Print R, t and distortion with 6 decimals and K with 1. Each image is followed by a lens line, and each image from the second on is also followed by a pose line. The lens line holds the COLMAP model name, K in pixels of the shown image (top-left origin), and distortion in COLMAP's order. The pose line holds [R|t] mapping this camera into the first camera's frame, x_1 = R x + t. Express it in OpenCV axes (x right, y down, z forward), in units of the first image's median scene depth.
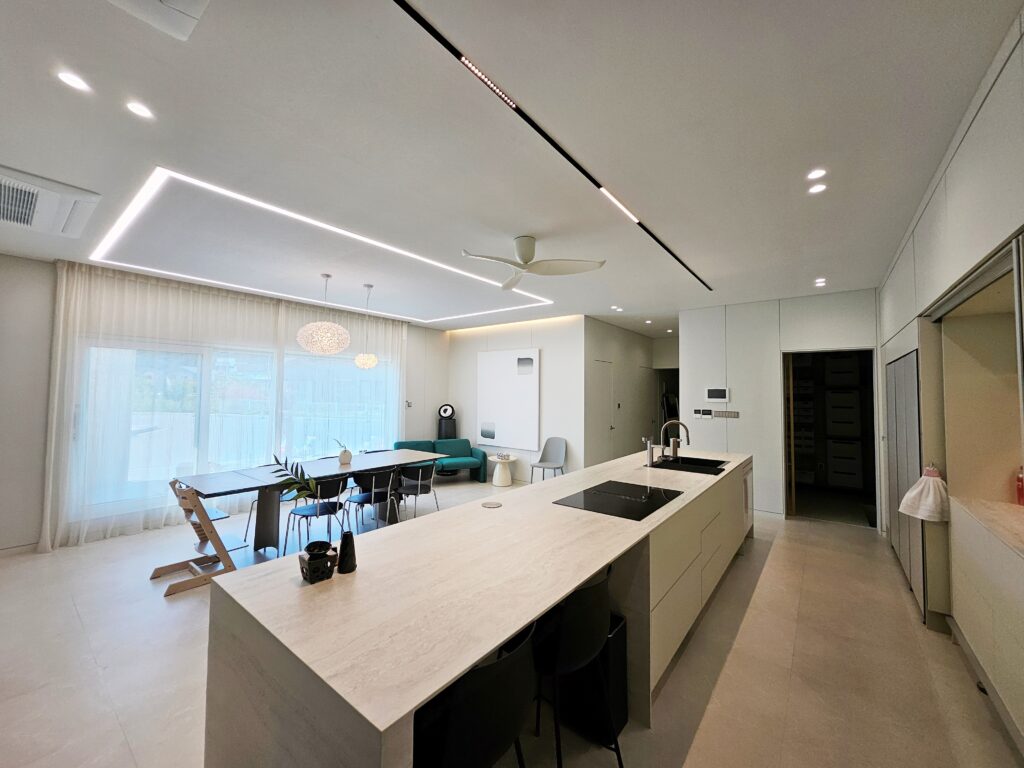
lens RADIAL K [[404.9, 0, 508.4], [0, 404.9, 376.8], [0, 0, 1]] dist [-0.000086, 0.000151]
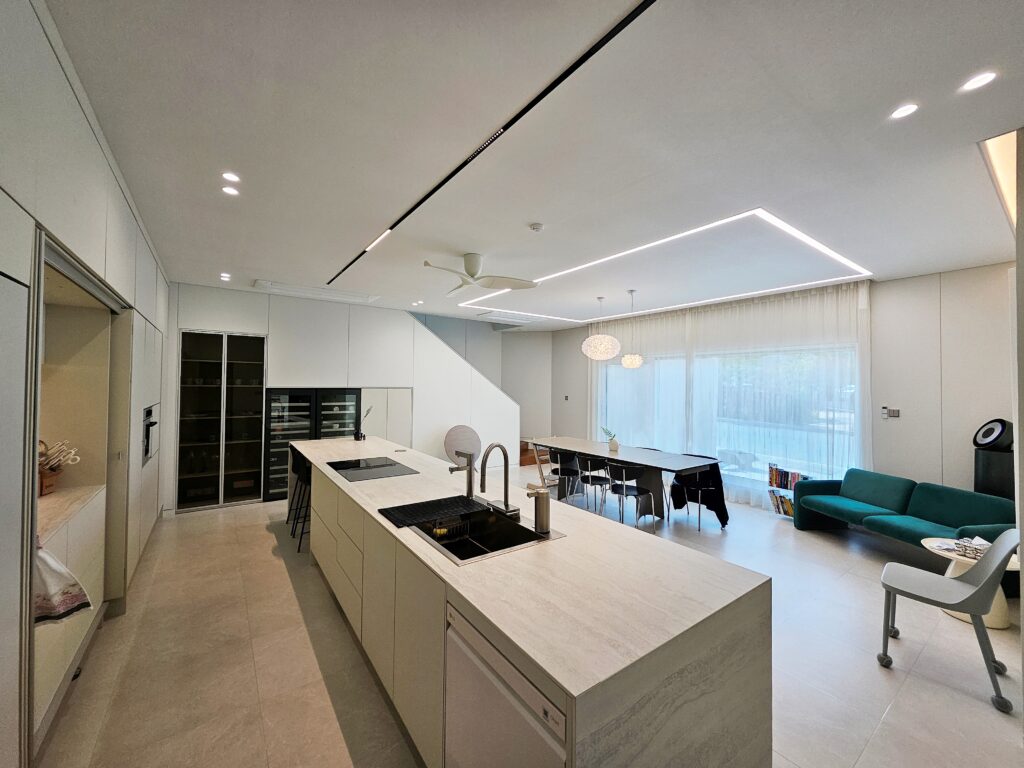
lens RADIAL K [[404.9, 0, 508.4], [0, 404.9, 376.8], [0, 0, 1]] dist [-0.000086, 0.000151]
pose [[-0.276977, -0.033101, -0.960306, 0.827652], [0.024241, 0.998848, -0.041421, 0.041075], [0.960571, -0.034751, -0.275855, 1.045767]]
